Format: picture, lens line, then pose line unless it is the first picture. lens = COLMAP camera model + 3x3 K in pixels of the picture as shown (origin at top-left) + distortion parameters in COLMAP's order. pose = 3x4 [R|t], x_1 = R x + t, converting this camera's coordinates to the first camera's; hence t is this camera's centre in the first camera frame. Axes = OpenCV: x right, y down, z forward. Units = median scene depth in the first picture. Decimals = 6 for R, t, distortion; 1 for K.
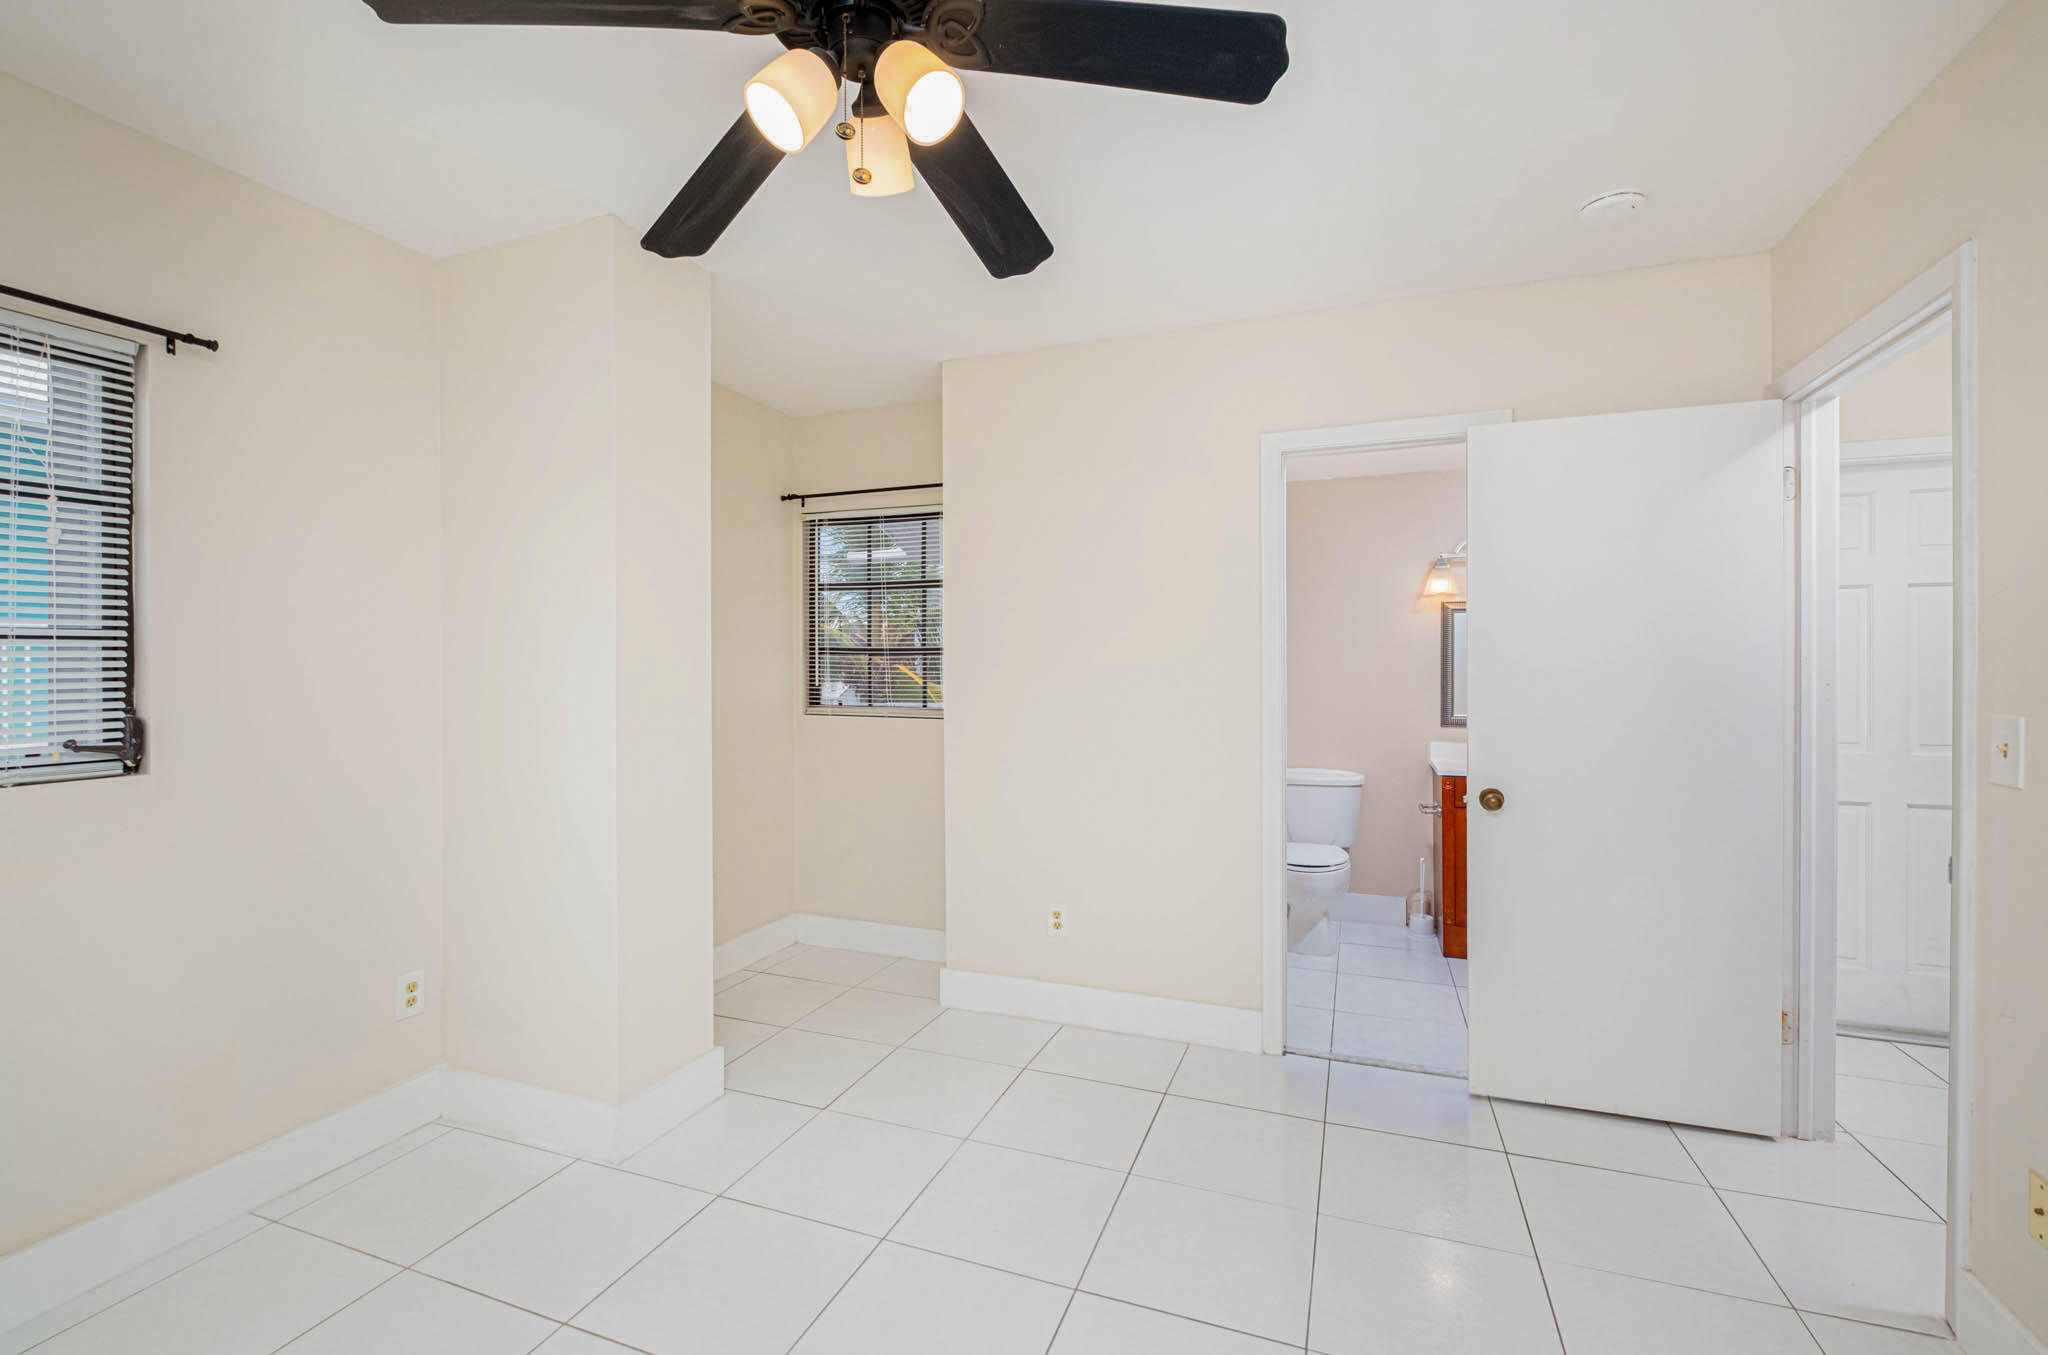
lens RADIAL K [[887.0, 0, 1025.2], [0, 887.0, 668.8], [0, 0, 1]] dist [-0.000606, -0.000102]
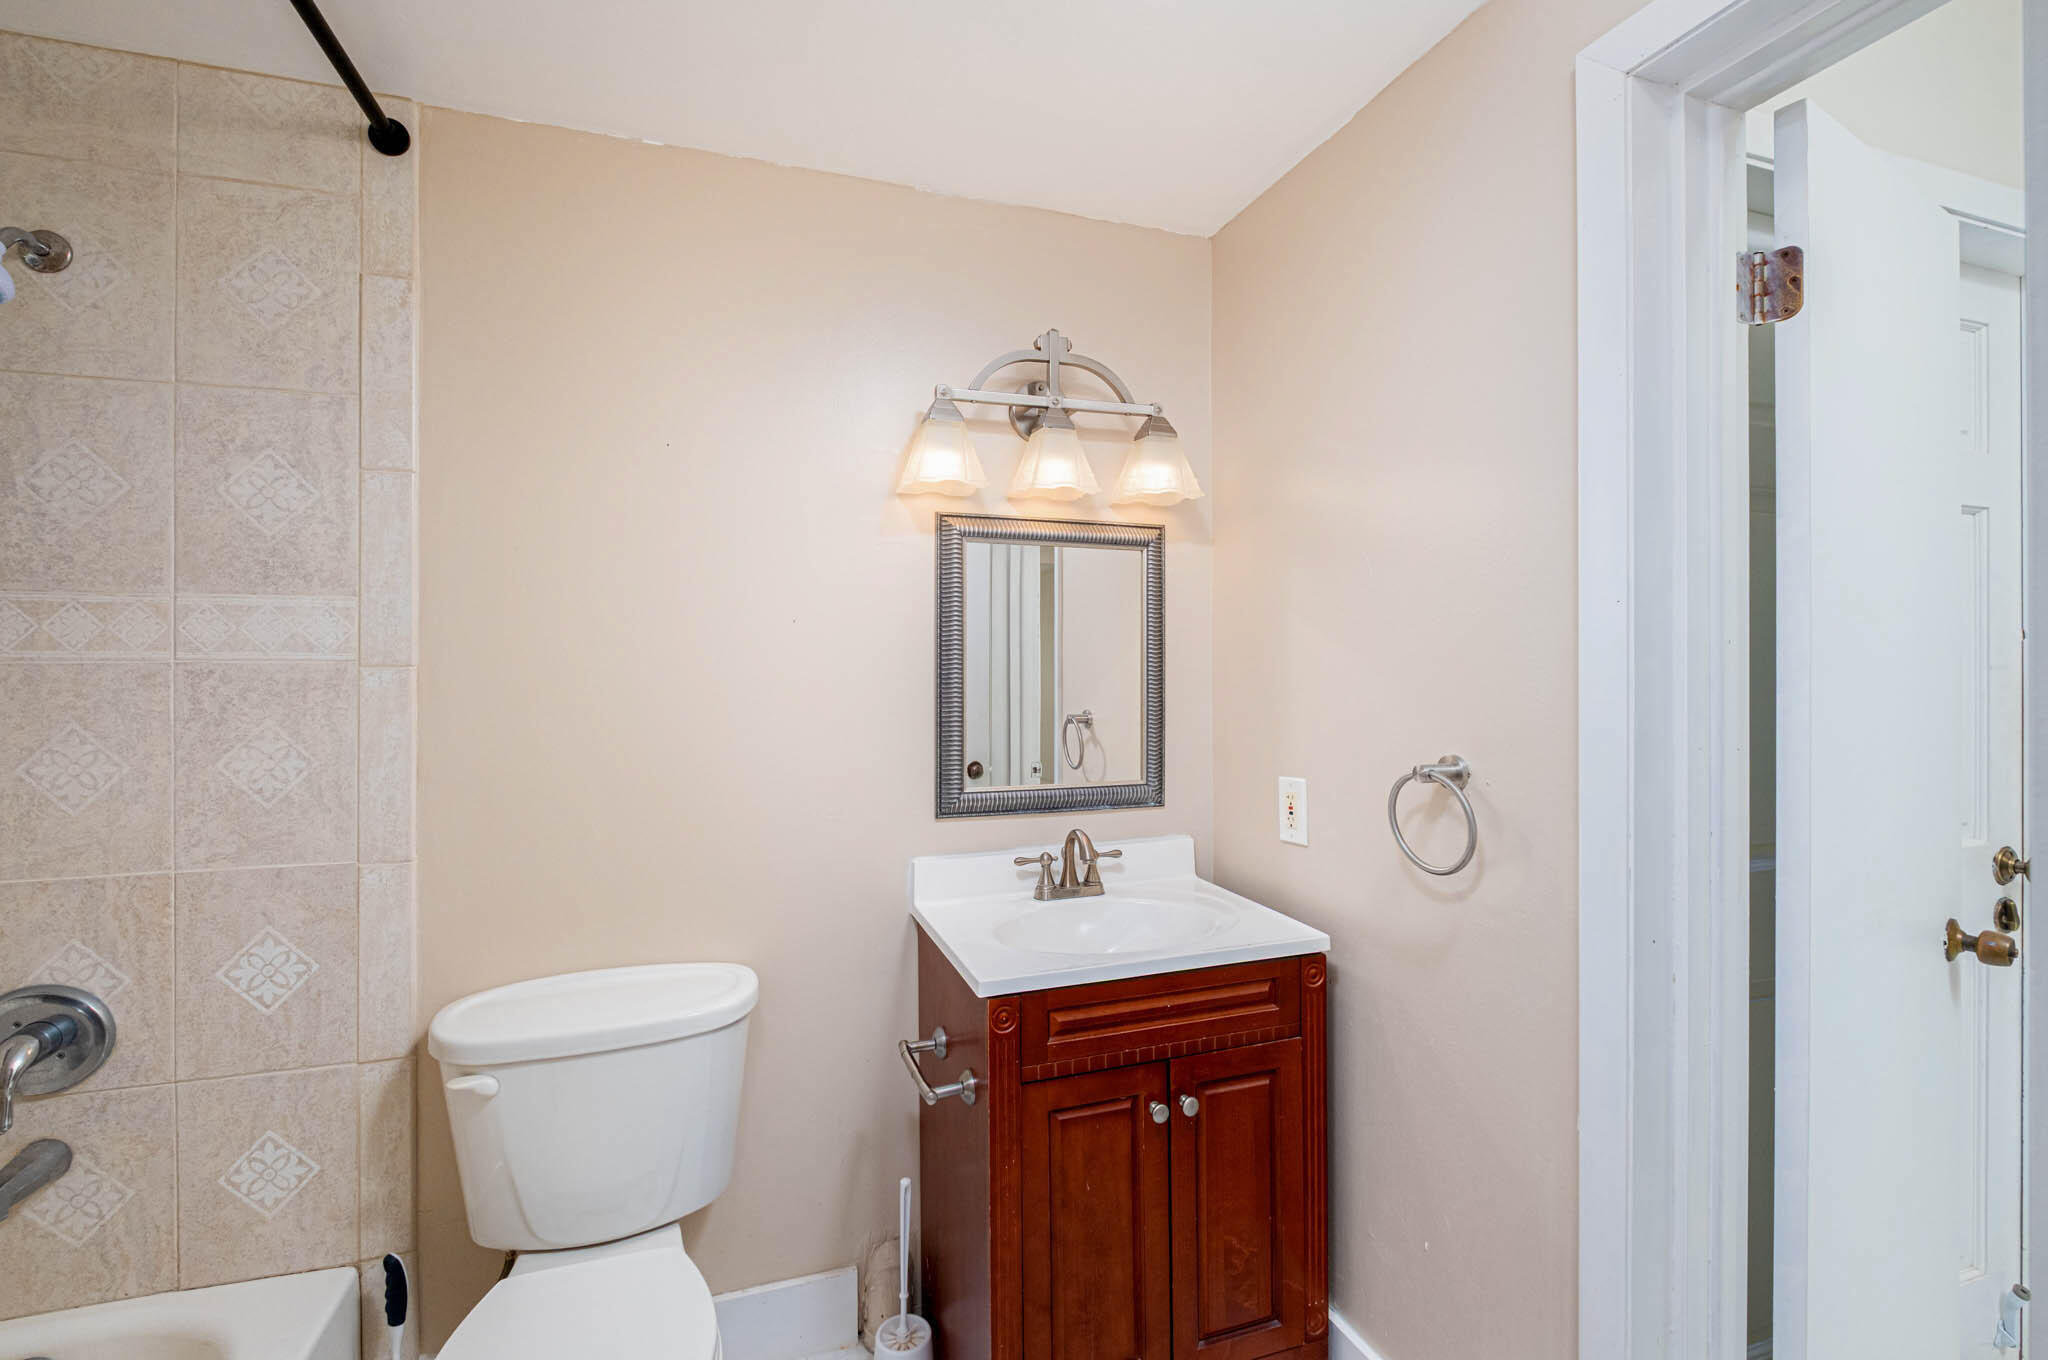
lens RADIAL K [[887.0, 0, 1028.7], [0, 887.0, 677.7], [0, 0, 1]] dist [-0.000606, -0.000102]
pose [[0.776272, 0.001816, 0.630395, 0.245172], [0.002873, 0.999975, -0.006419, 0.003601], [-0.630391, 0.006794, 0.776248, 0.658125]]
